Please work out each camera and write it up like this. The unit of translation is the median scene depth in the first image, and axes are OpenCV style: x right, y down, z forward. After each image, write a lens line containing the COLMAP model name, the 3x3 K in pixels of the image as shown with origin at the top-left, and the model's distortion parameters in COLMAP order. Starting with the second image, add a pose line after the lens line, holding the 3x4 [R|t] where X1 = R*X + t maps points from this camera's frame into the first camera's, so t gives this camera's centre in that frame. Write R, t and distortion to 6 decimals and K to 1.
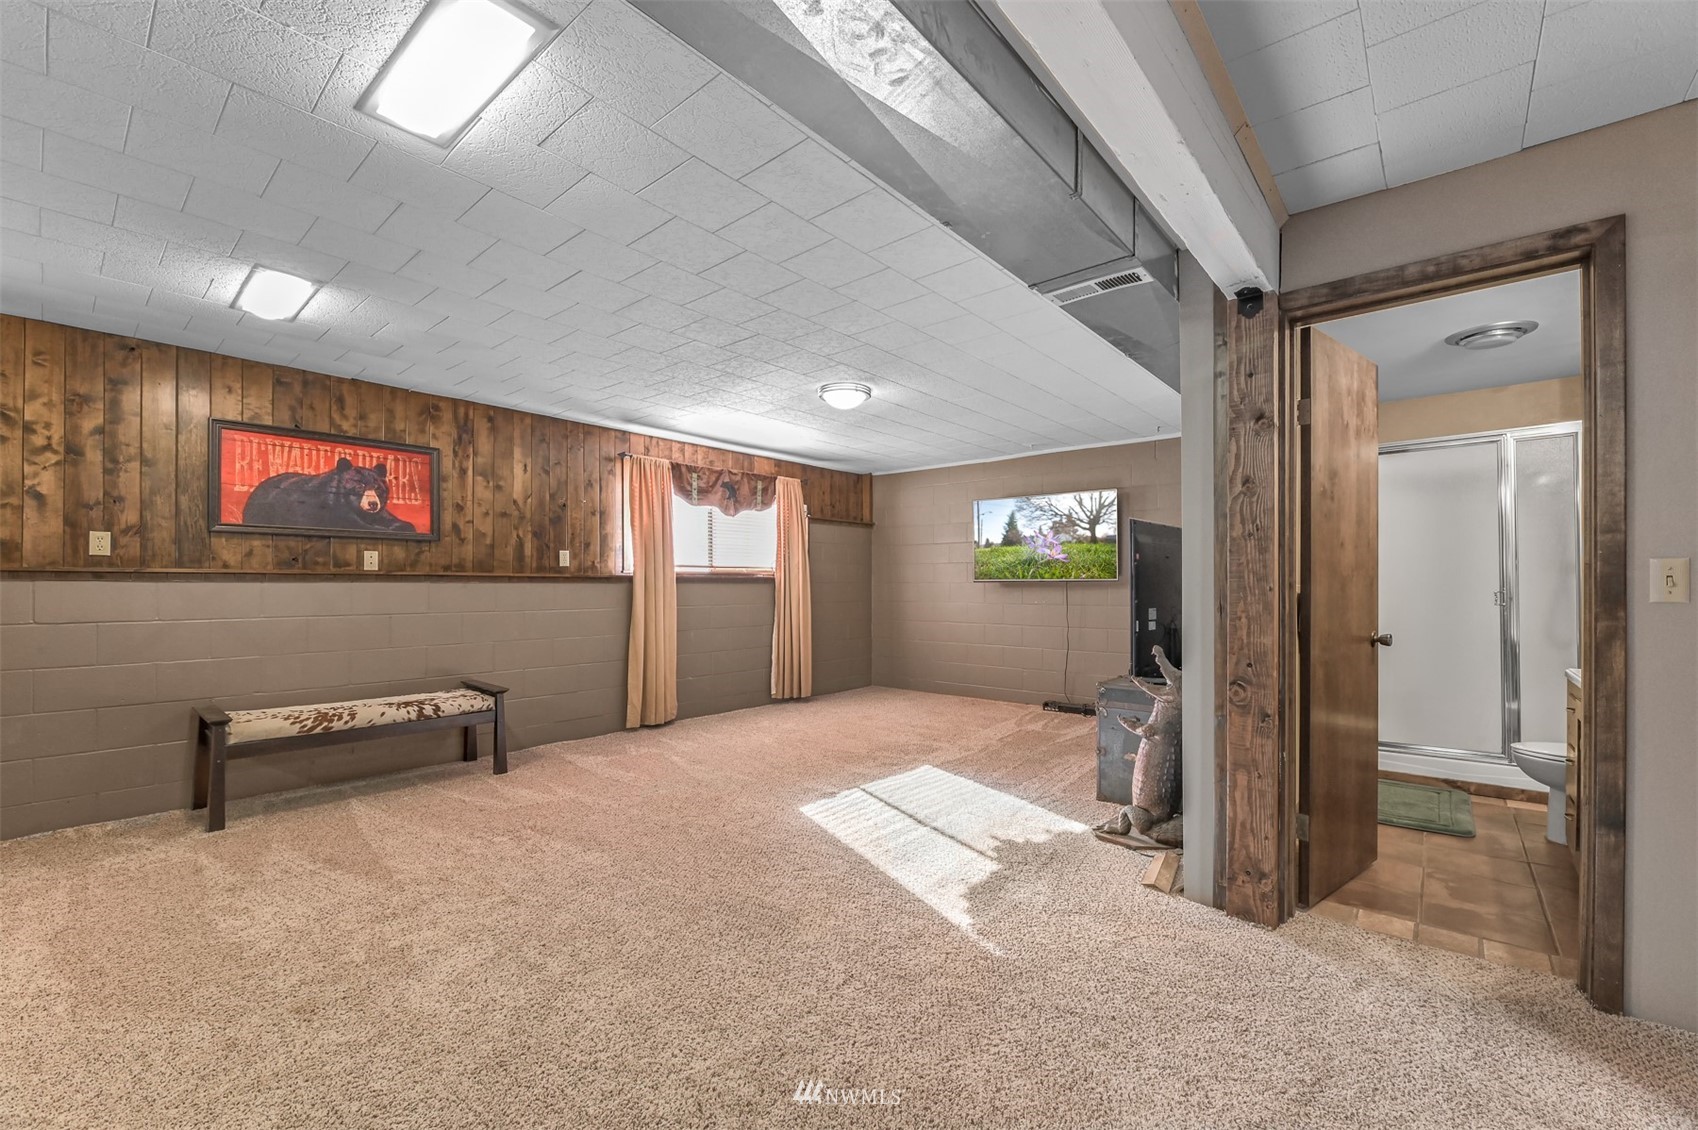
lens RADIAL K [[699.4, 0, 844.2], [0, 699.4, 571.6], [0, 0, 1]] dist [0.003574, -0.005629]
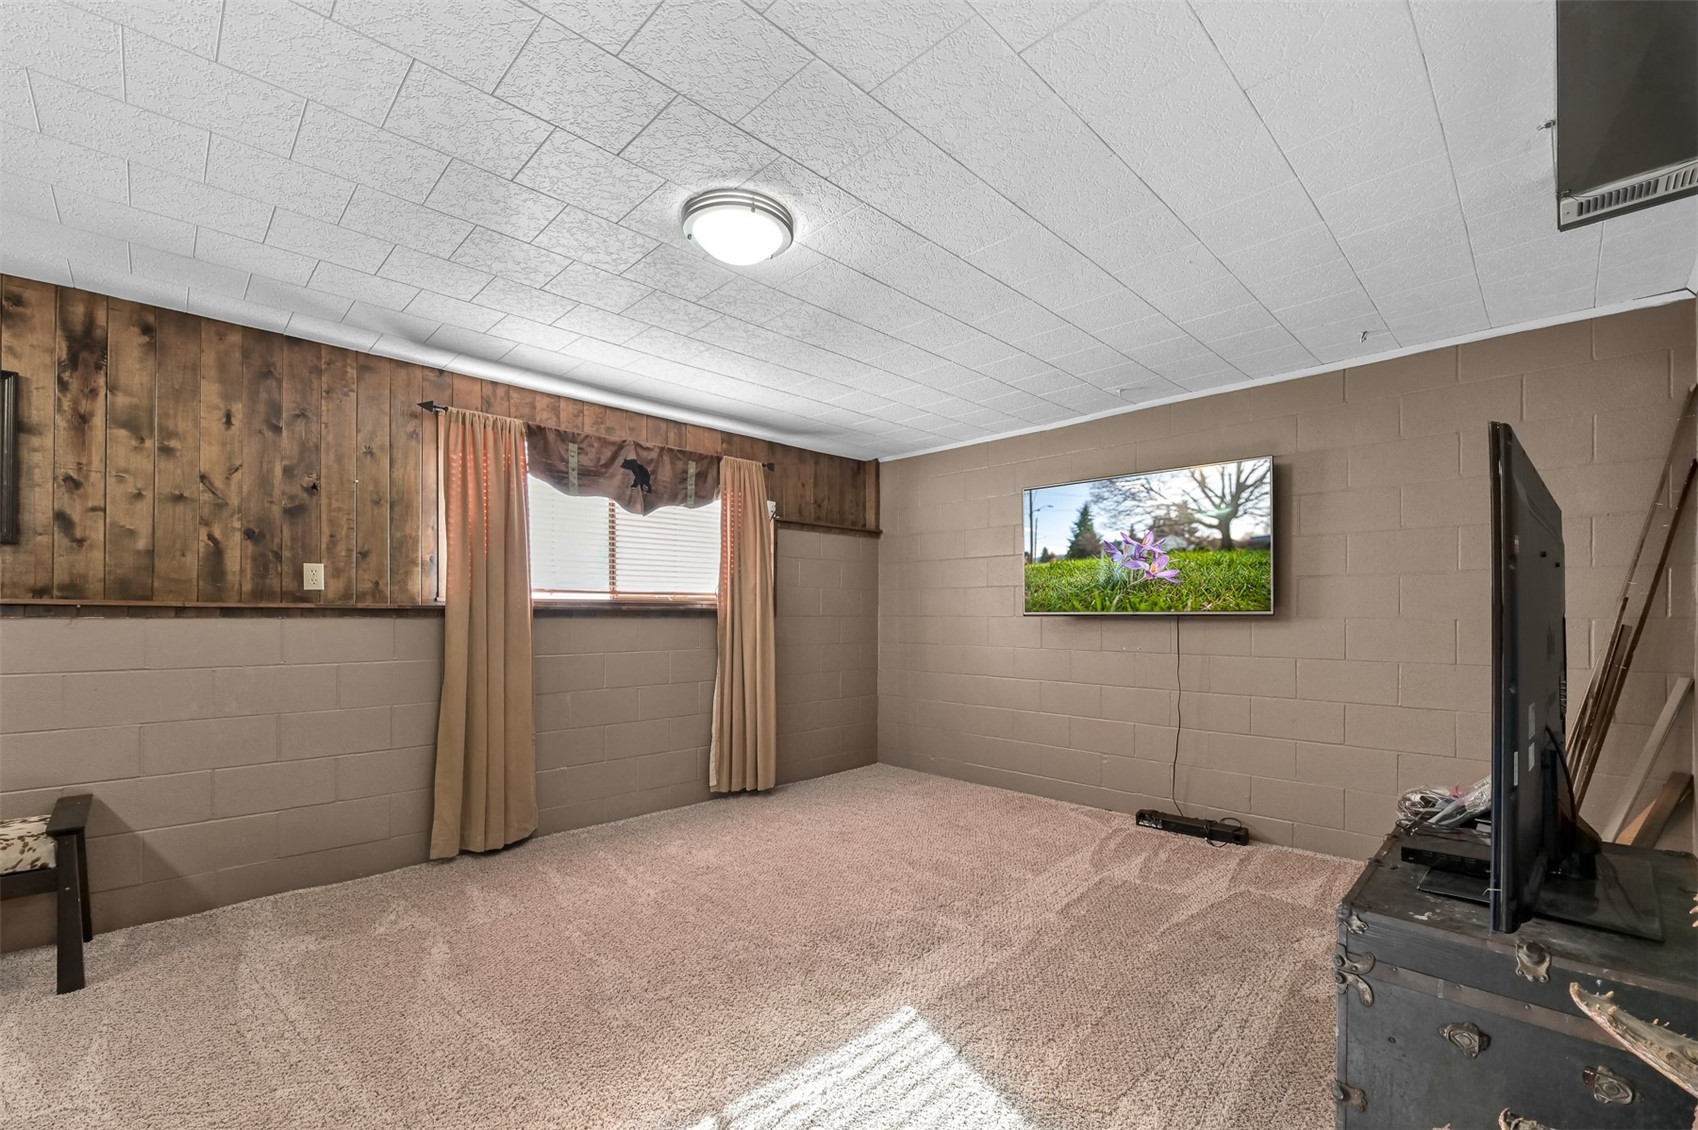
lens RADIAL K [[699.4, 0, 852.2], [0, 699.4, 610.9], [0, 0, 1]] dist [0.003574, -0.005629]
pose [[0.997084, -0.000050, -0.076310, 0.086416], [0.000961, 0.999929, 0.011891, 0.003291], [0.076303, -0.011929, 0.997013, 0.386977]]
